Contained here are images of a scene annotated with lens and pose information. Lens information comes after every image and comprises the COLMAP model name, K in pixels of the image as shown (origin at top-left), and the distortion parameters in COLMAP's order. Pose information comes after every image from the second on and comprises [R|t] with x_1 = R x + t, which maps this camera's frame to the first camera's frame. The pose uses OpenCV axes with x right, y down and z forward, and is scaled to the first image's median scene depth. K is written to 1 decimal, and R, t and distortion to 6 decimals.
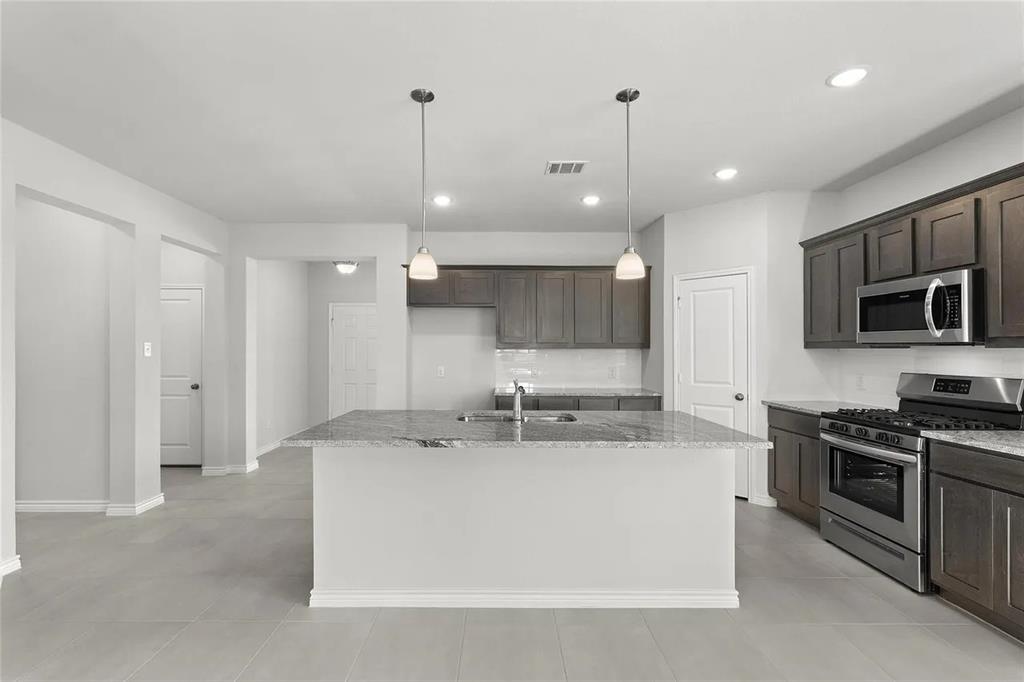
lens RADIAL K [[437.5, 0, 507.7], [0, 437.5, 348.8], [0, 0, 1]] dist [0.001754, -0.000809]
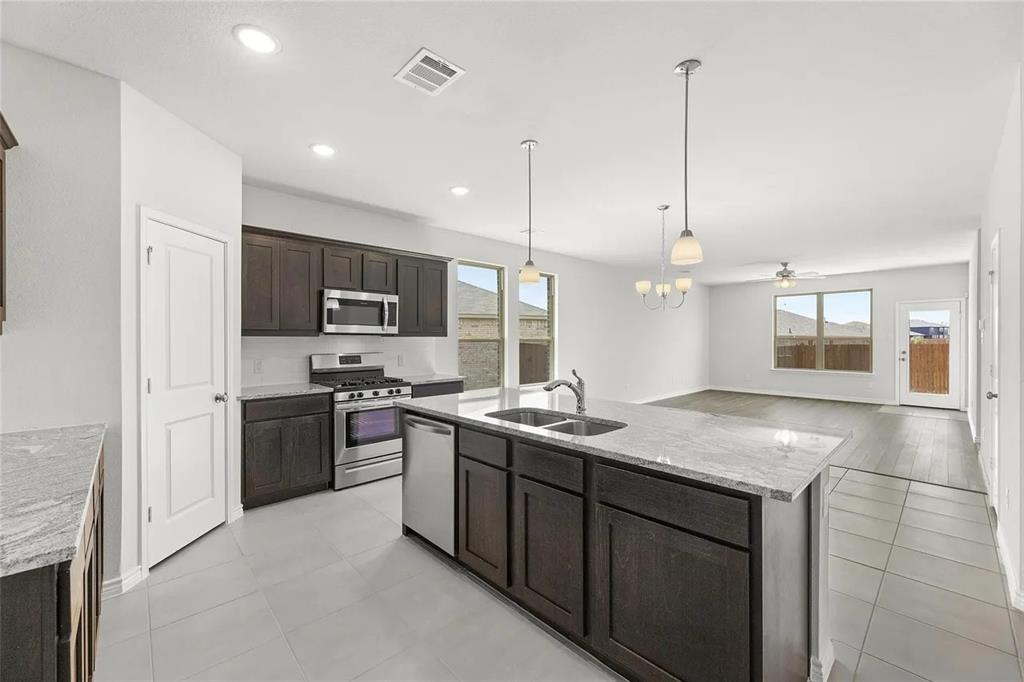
lens RADIAL K [[410.1, 0, 505.2], [0, 410.1, 341.2], [0, 0, 1]] dist [-0.000520, -0.000005]
pose [[-0.673094, -0.008485, 0.739509, -0.453544], [-0.007527, 0.999961, 0.004621, 0.003164], [-0.739519, -0.002456, -0.673131, 1.425299]]
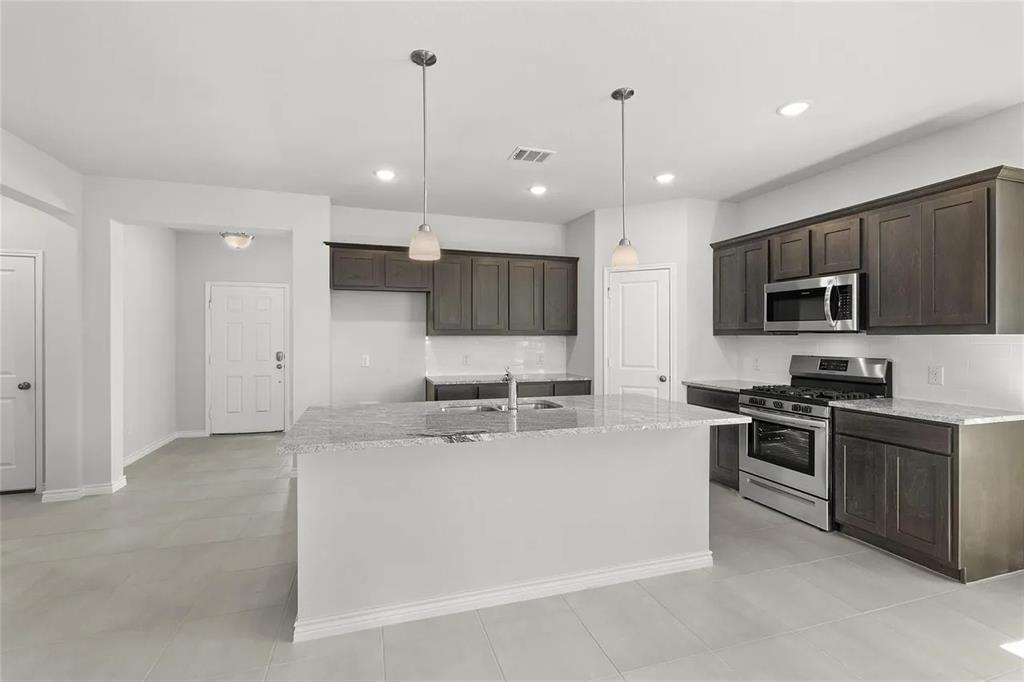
lens RADIAL K [[437.5, 0, 509.1], [0, 437.5, 337.6], [0, 0, 1]] dist [0.001754, -0.000809]
pose [[0.956614, -0.001613, 0.291355, -0.221503], [0.000387, 0.999991, 0.004264, -0.000261], [-0.291359, -0.003966, 0.956606, 0.056157]]
